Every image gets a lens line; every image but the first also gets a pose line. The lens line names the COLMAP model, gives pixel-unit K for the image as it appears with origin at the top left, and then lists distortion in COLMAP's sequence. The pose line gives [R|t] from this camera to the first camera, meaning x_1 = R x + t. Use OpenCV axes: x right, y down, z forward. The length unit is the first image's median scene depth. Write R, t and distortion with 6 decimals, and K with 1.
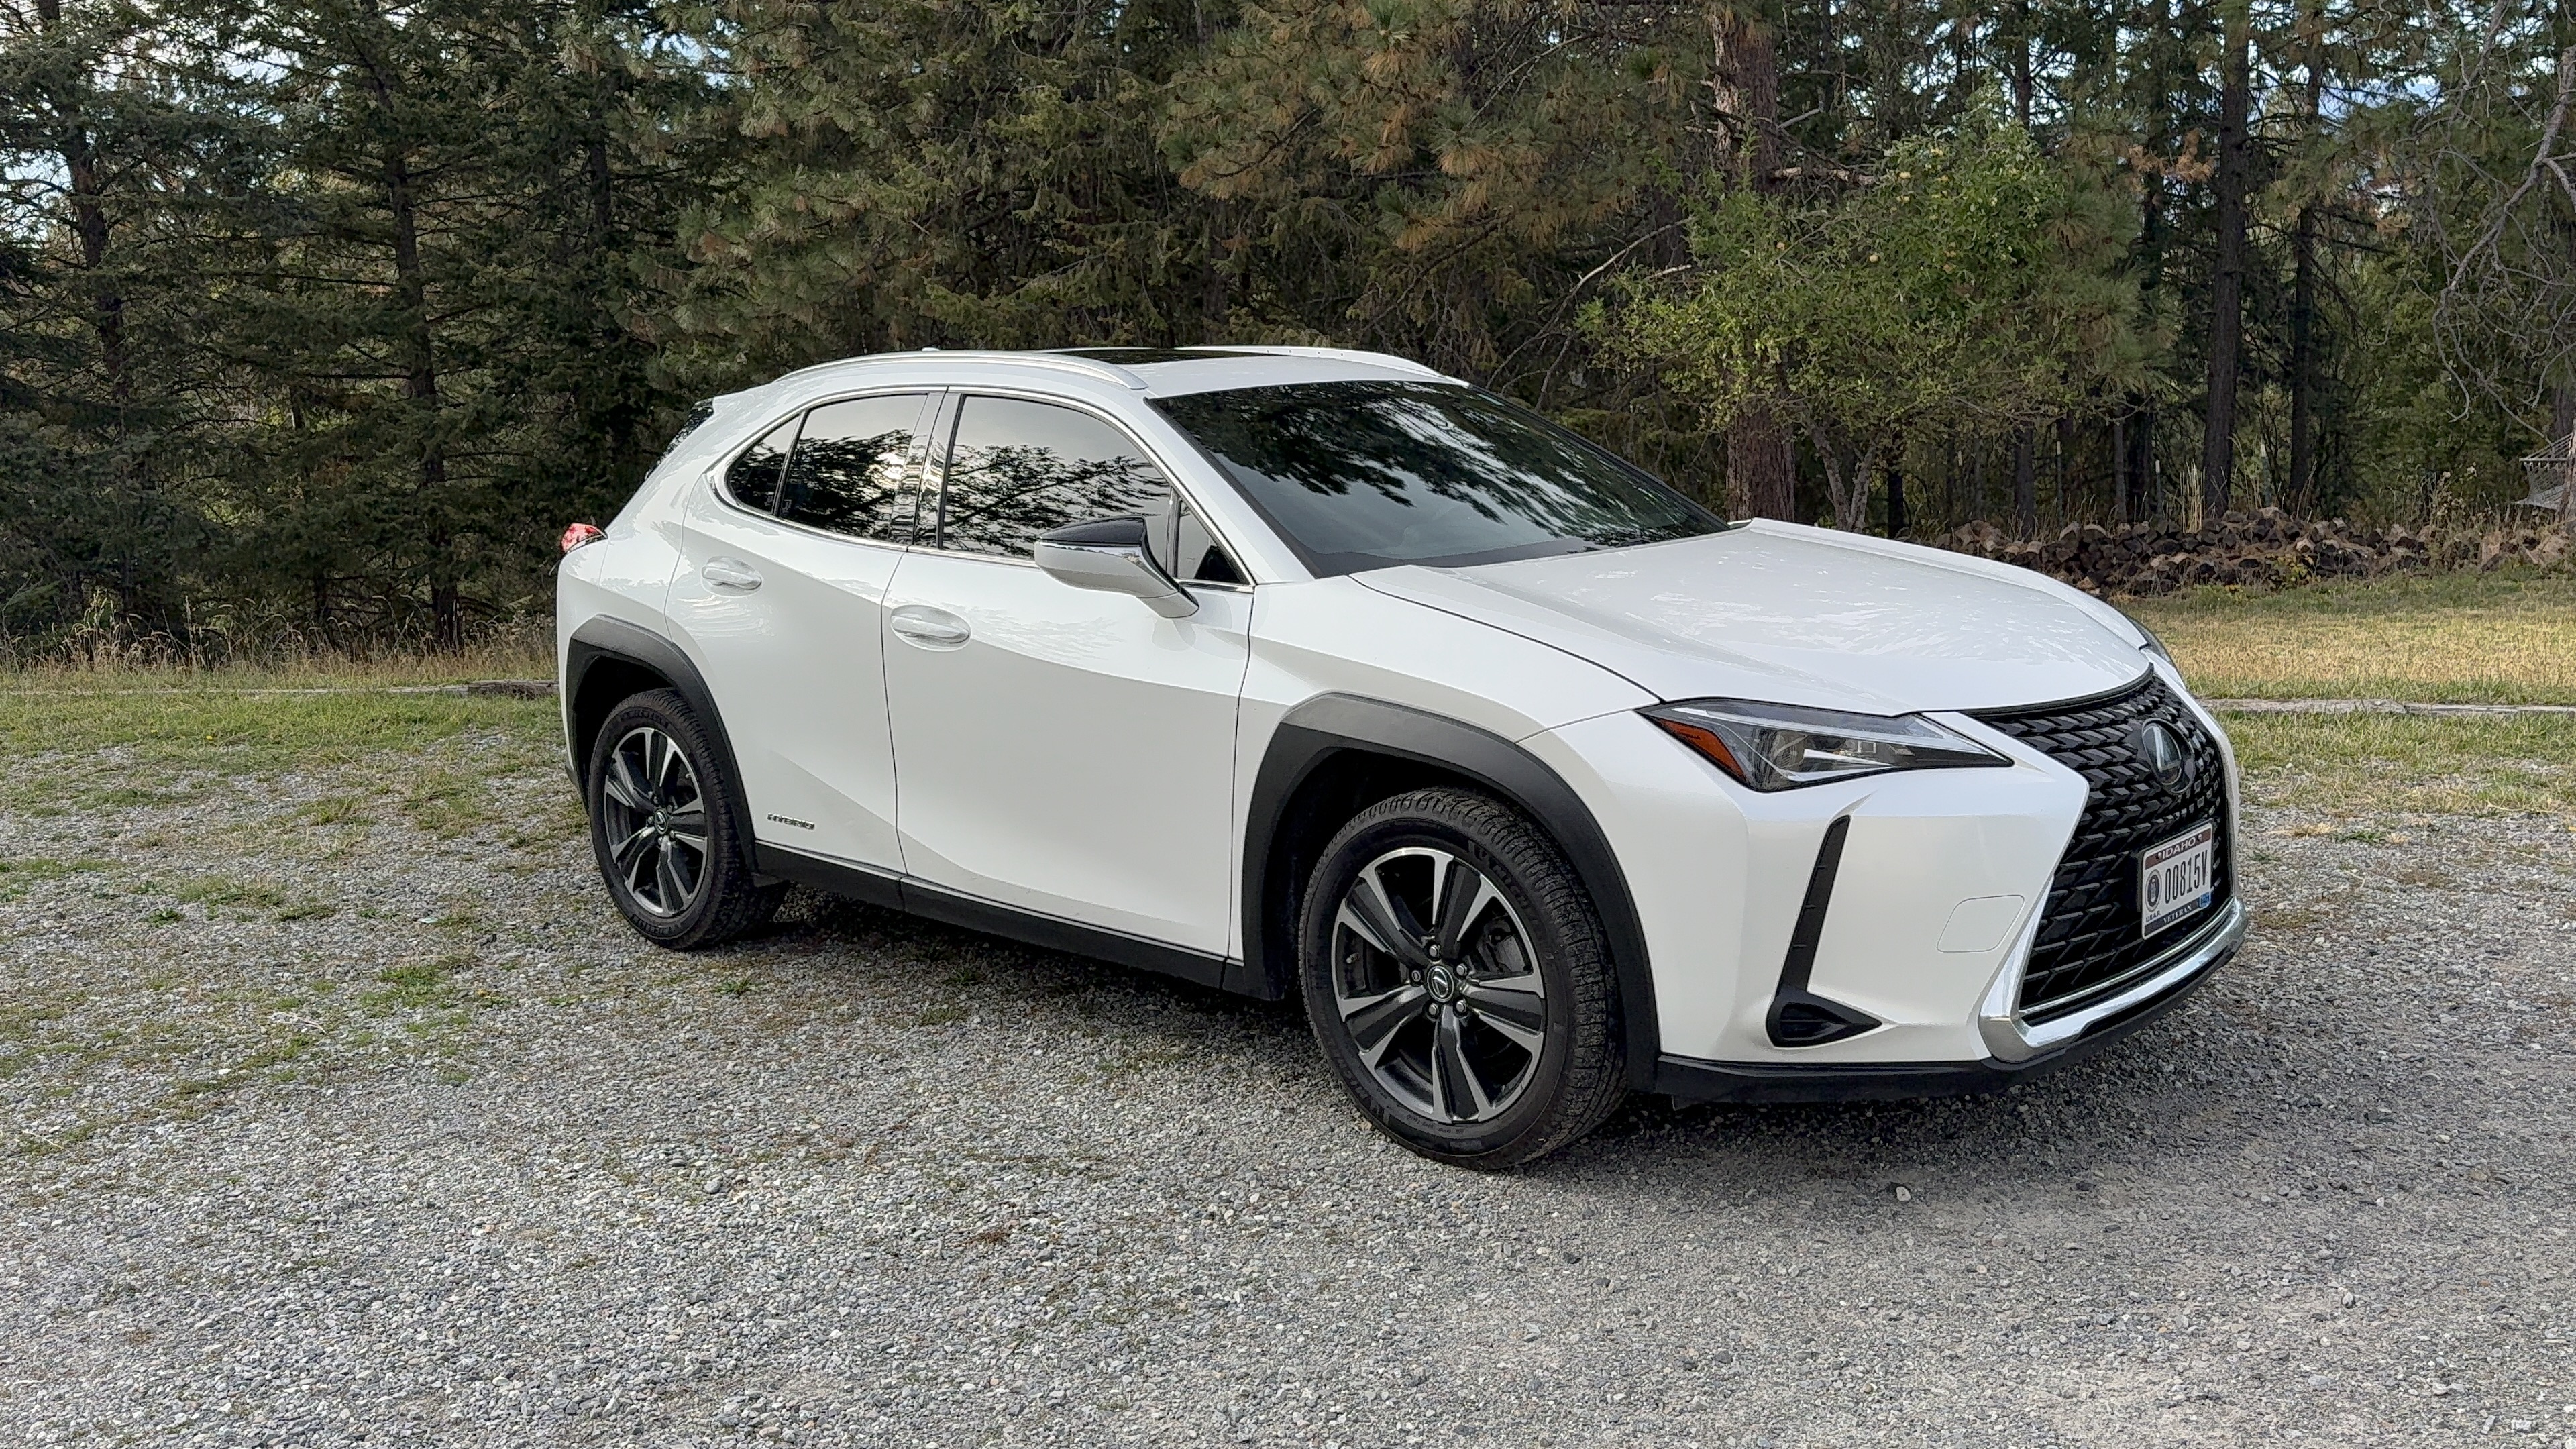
lens RADIAL K [[2296.9, 0, 1275.1], [0, 2296.9, 781.5], [0, 0, 1]] dist [0.177021, -0.346529]
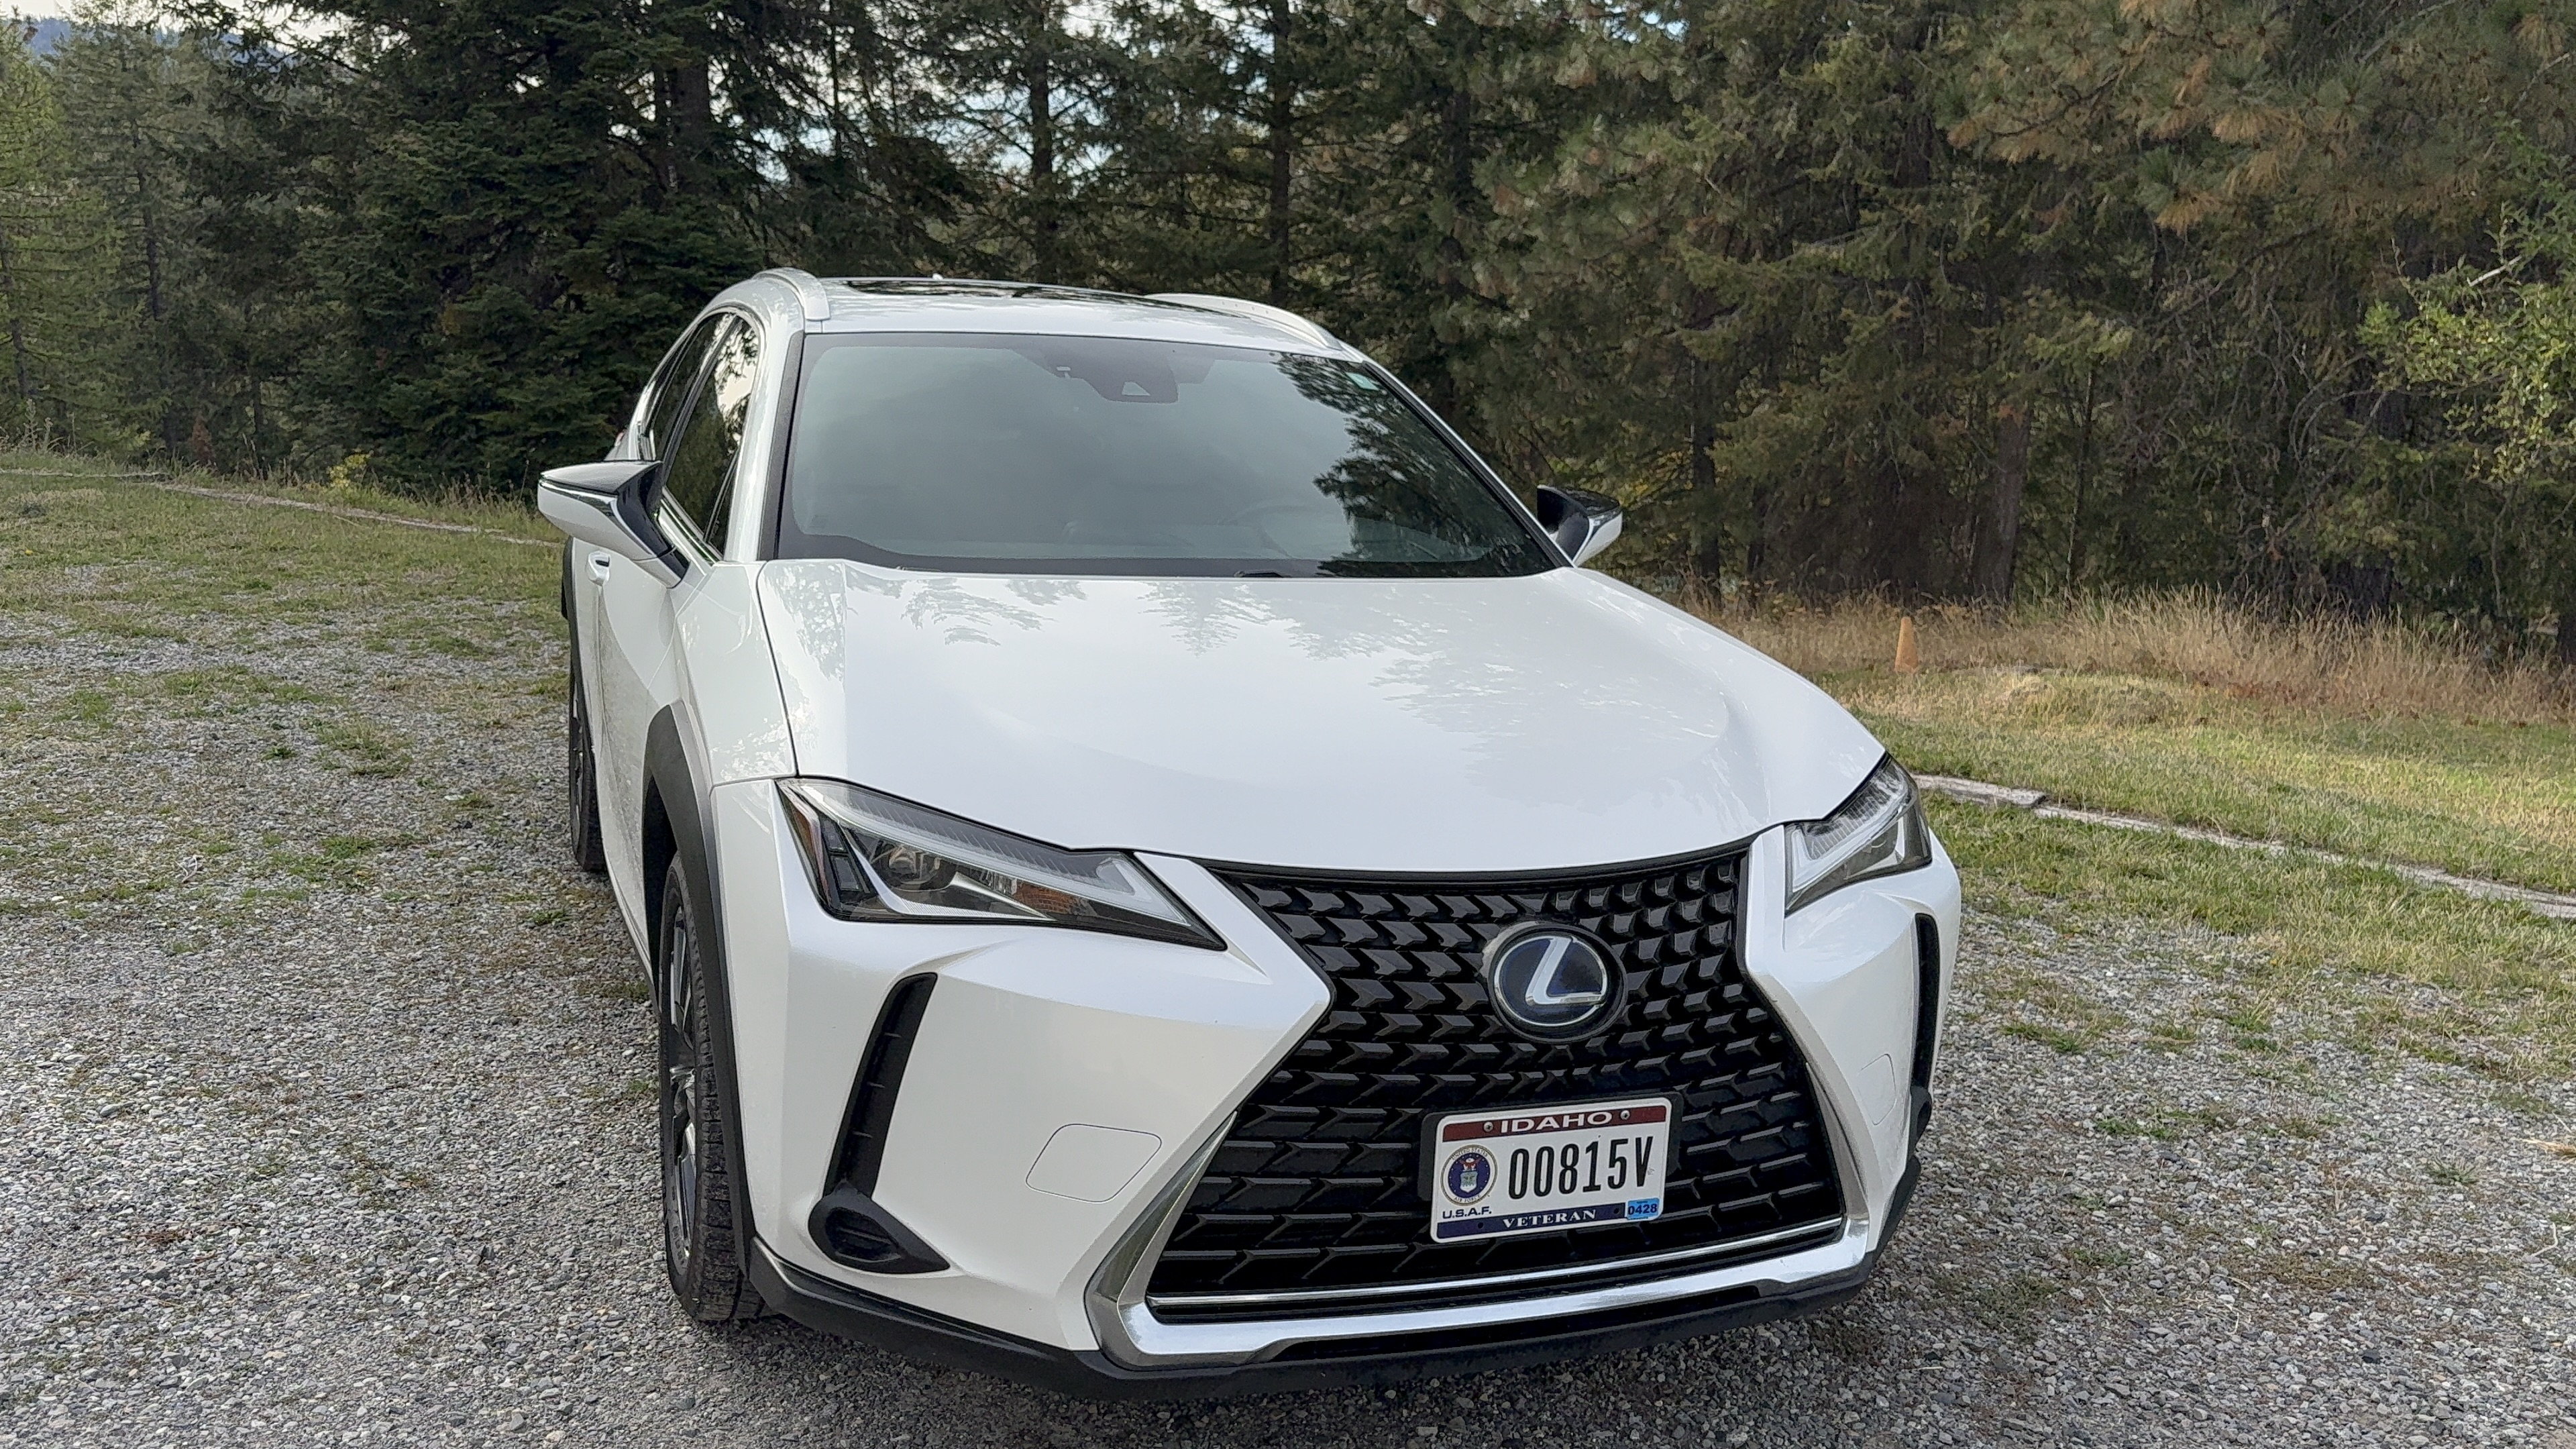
lens RADIAL K [[2296.9, 0, 1275.1], [0, 2296.9, 781.5], [0, 0, 1]] dist [0.177021, -0.346529]
pose [[0.878536, 0.163404, -0.448858, 0.184920], [-0.157273, 0.986227, 0.051206, -0.027706], [0.451043, 0.025607, 0.892135, 0.114092]]
